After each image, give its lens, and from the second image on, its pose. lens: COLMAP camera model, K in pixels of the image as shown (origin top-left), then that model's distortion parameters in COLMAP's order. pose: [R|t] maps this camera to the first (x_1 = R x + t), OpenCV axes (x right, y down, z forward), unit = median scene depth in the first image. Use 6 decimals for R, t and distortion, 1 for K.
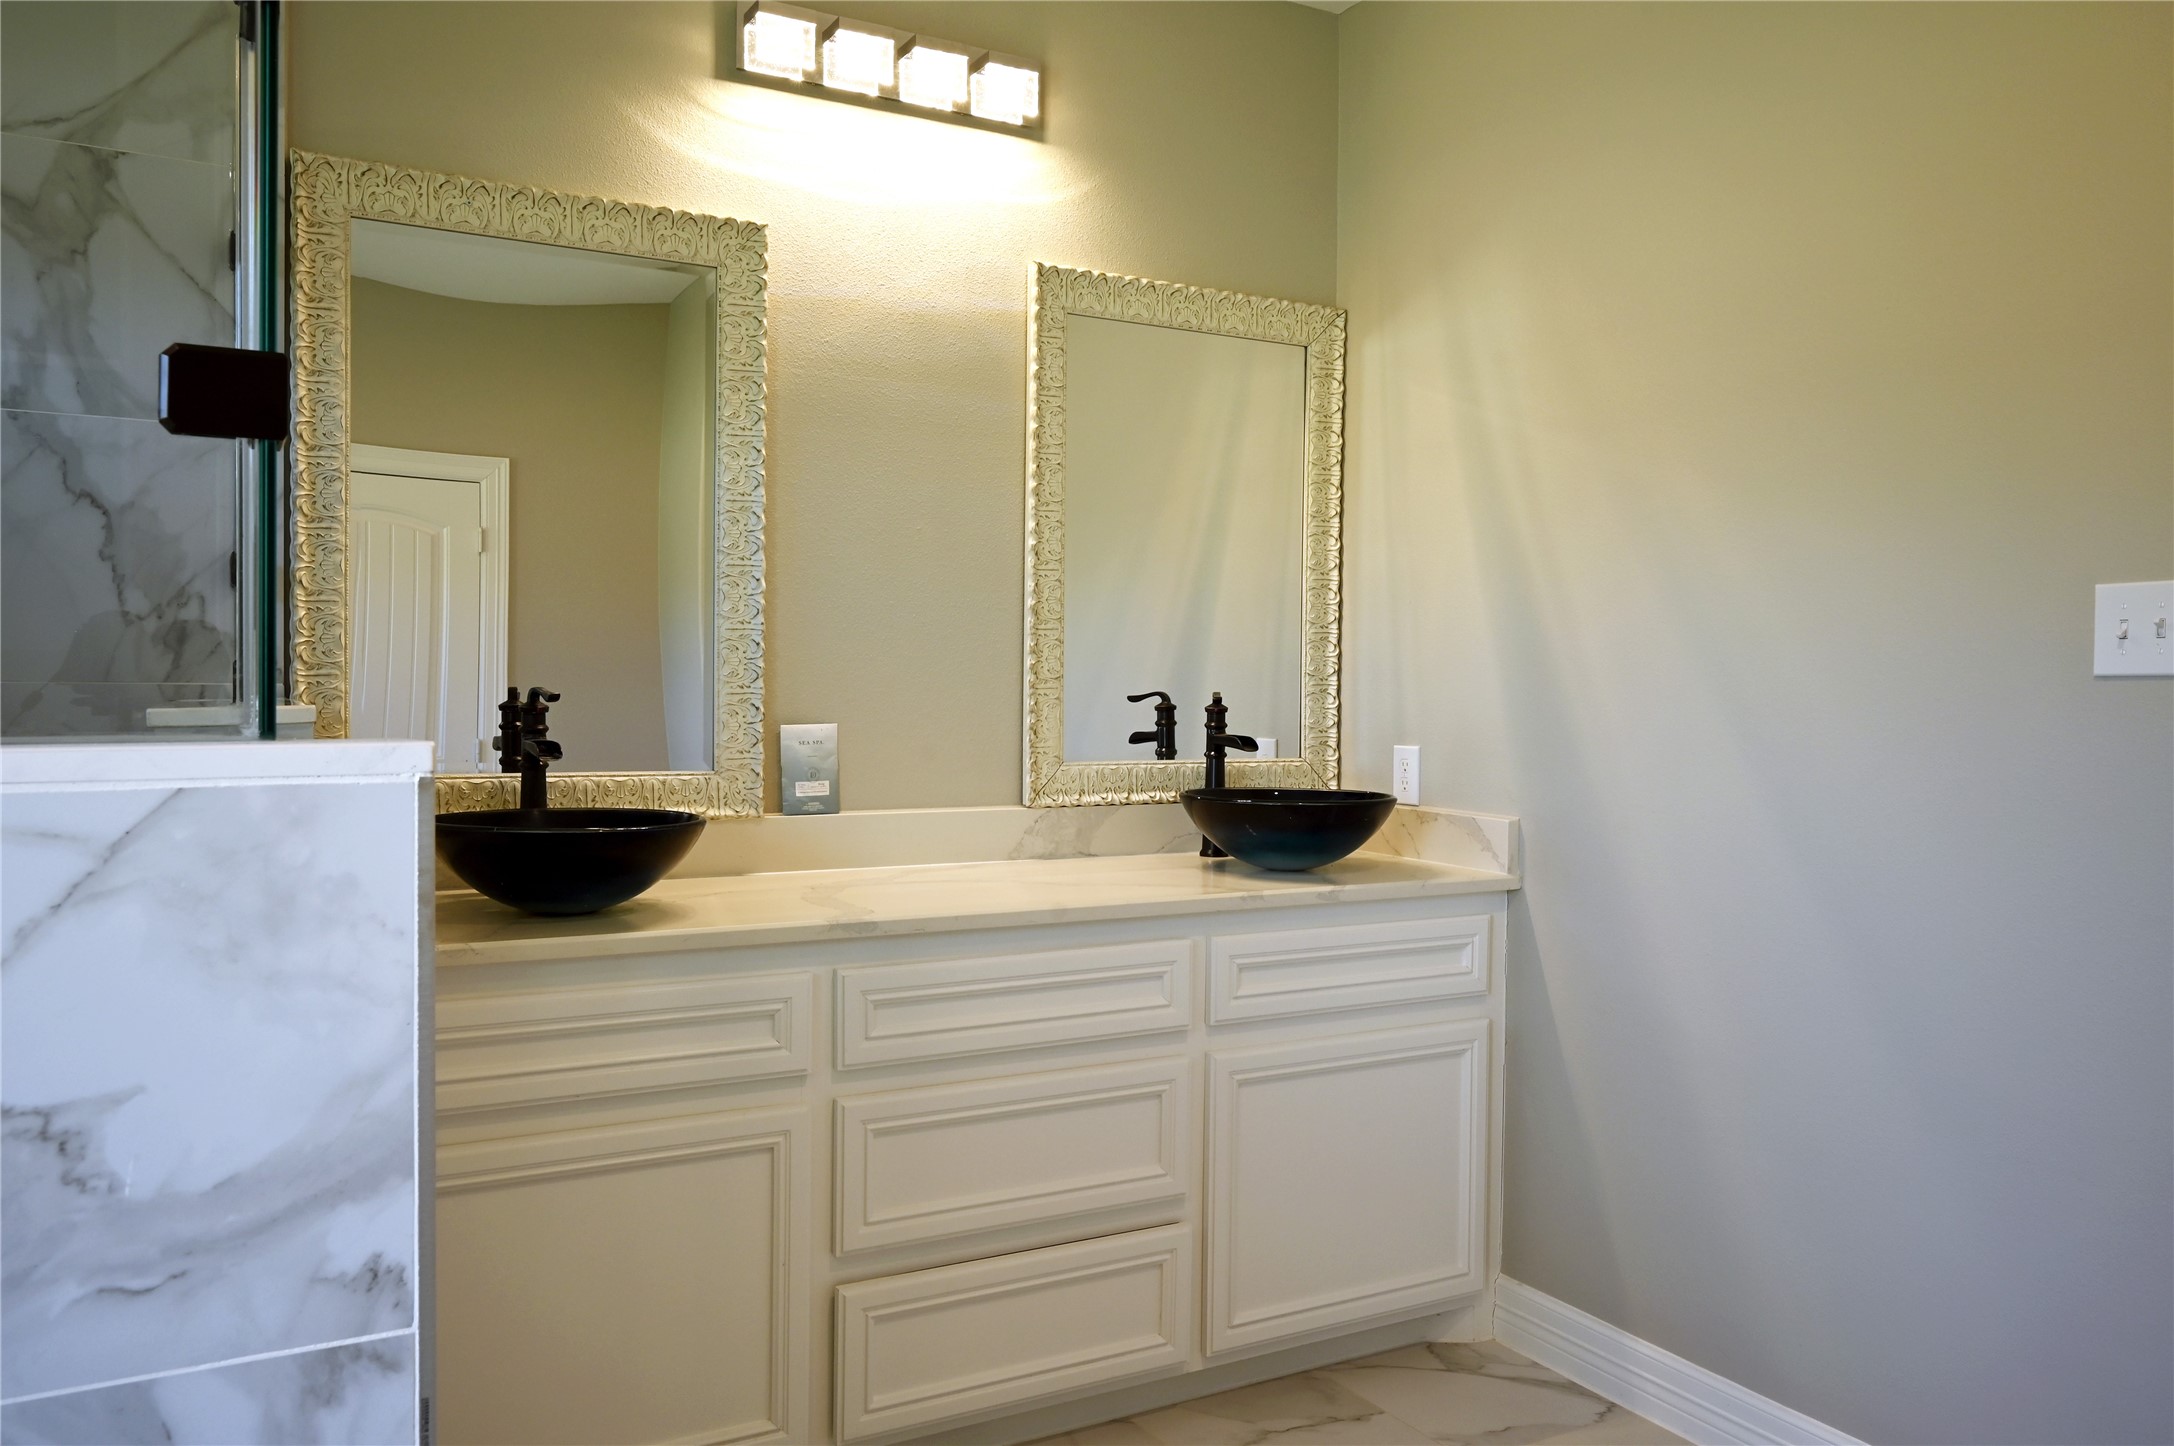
lens RADIAL K [[1346.3, 0, 1087.0], [0, 1346.3, 723.0], [0, 0, 1]] dist [-0.000961, 0.000288]
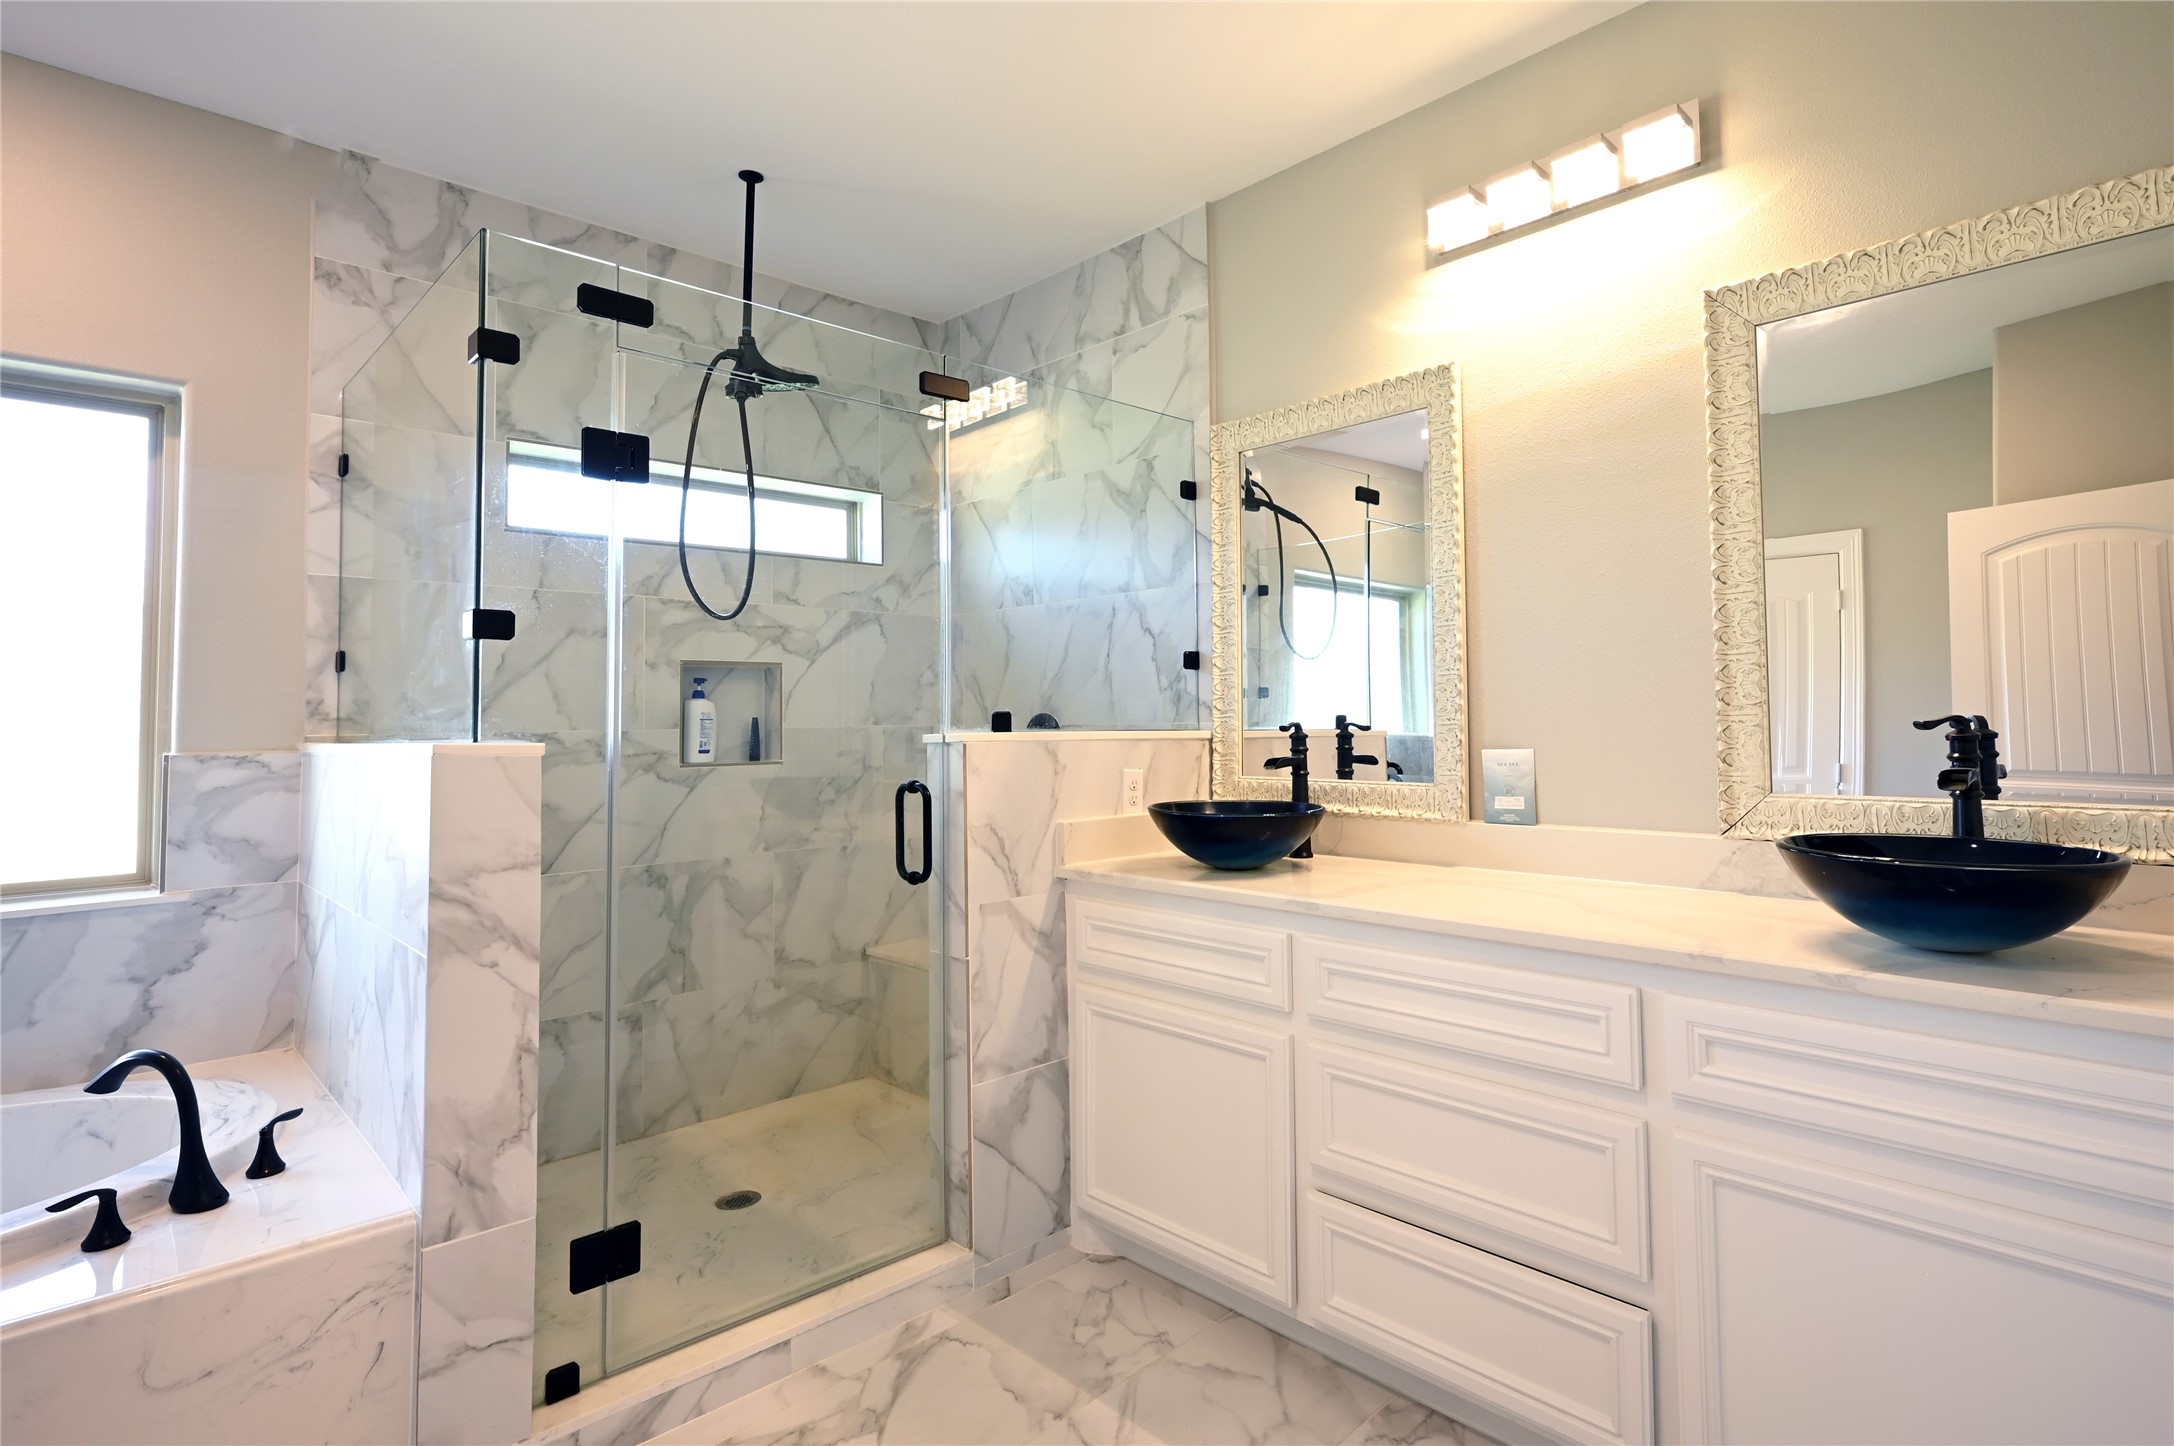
lens RADIAL K [[991.2, 0, 1087.5], [0, 991.2, 709.0], [0, 0, 1]] dist [-0.001251, -0.000285]
pose [[0.353213, -0.027427, -0.935141, 0.491494], [-0.014845, 0.999280, -0.034916, 0.001249], [0.935425, 0.026215, 0.352551, 0.325679]]
